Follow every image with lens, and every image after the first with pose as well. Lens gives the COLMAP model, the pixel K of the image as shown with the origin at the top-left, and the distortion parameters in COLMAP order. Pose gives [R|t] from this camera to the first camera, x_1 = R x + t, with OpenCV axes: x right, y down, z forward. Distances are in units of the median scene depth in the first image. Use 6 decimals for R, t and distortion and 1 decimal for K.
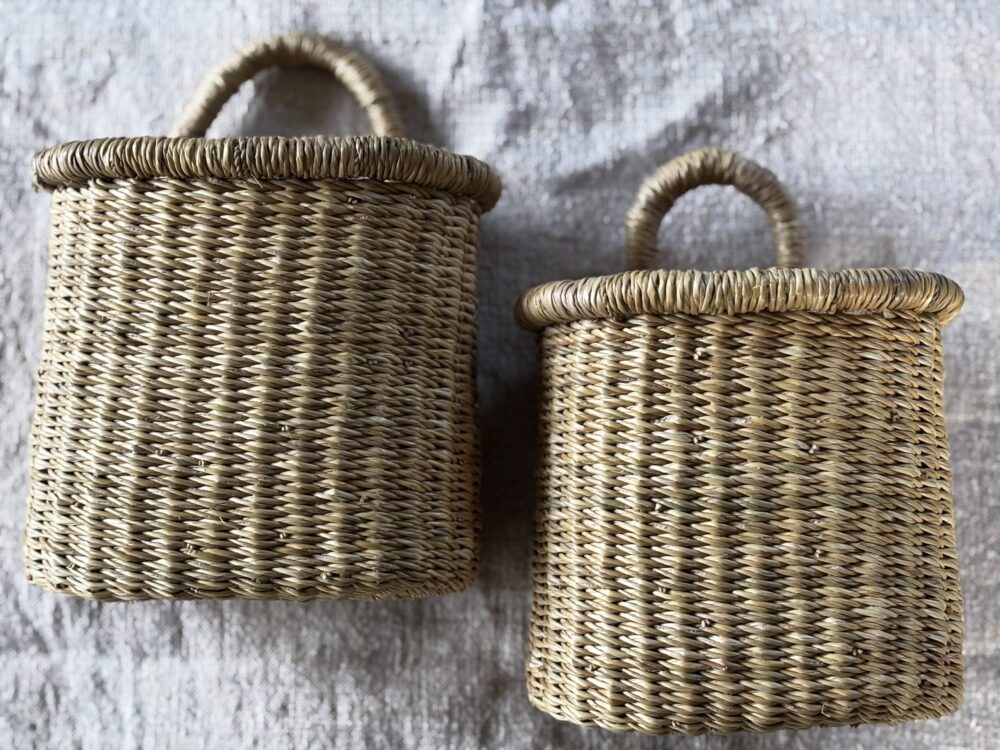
lens RADIAL K [[1520.0, 0, 502.5], [0, 1520.0, 367.1], [0, 0, 1]] dist [0.092163, 0.000000]
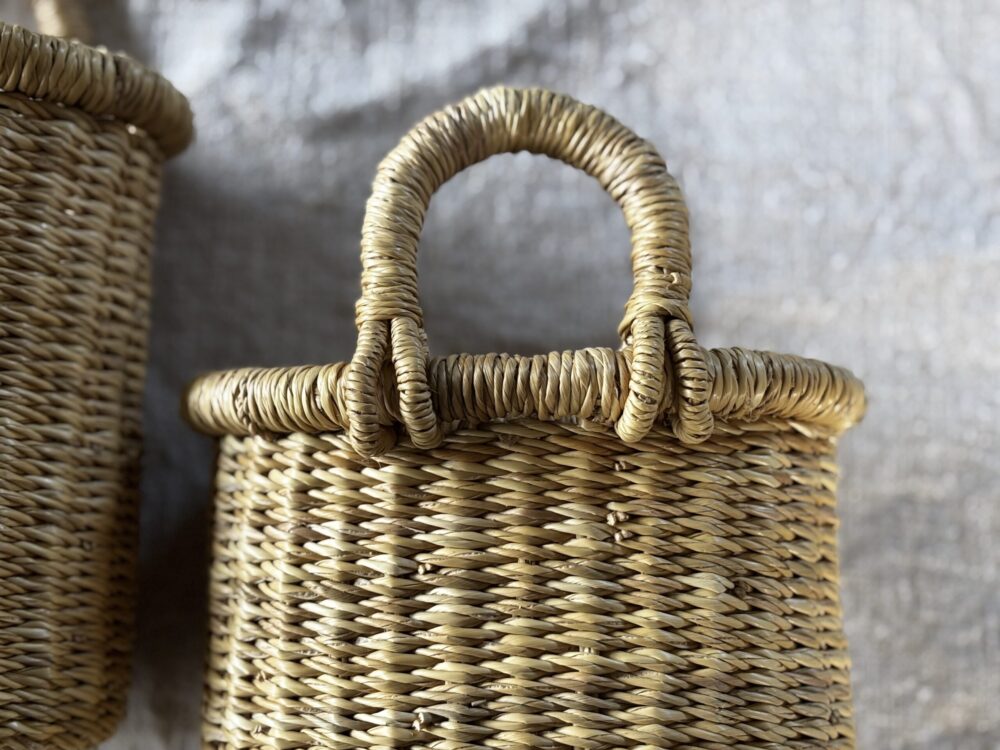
lens RADIAL K [[1520.0, 0, 495.5], [0, 1520.0, 376.7], [0, 0, 1]] dist [0.092163, 0.000000]
pose [[0.999095, 0.034750, 0.024531, 0.121441], [-0.034565, 0.999371, -0.007950, -0.006876], [-0.024792, 0.007095, 0.999667, 0.368234]]
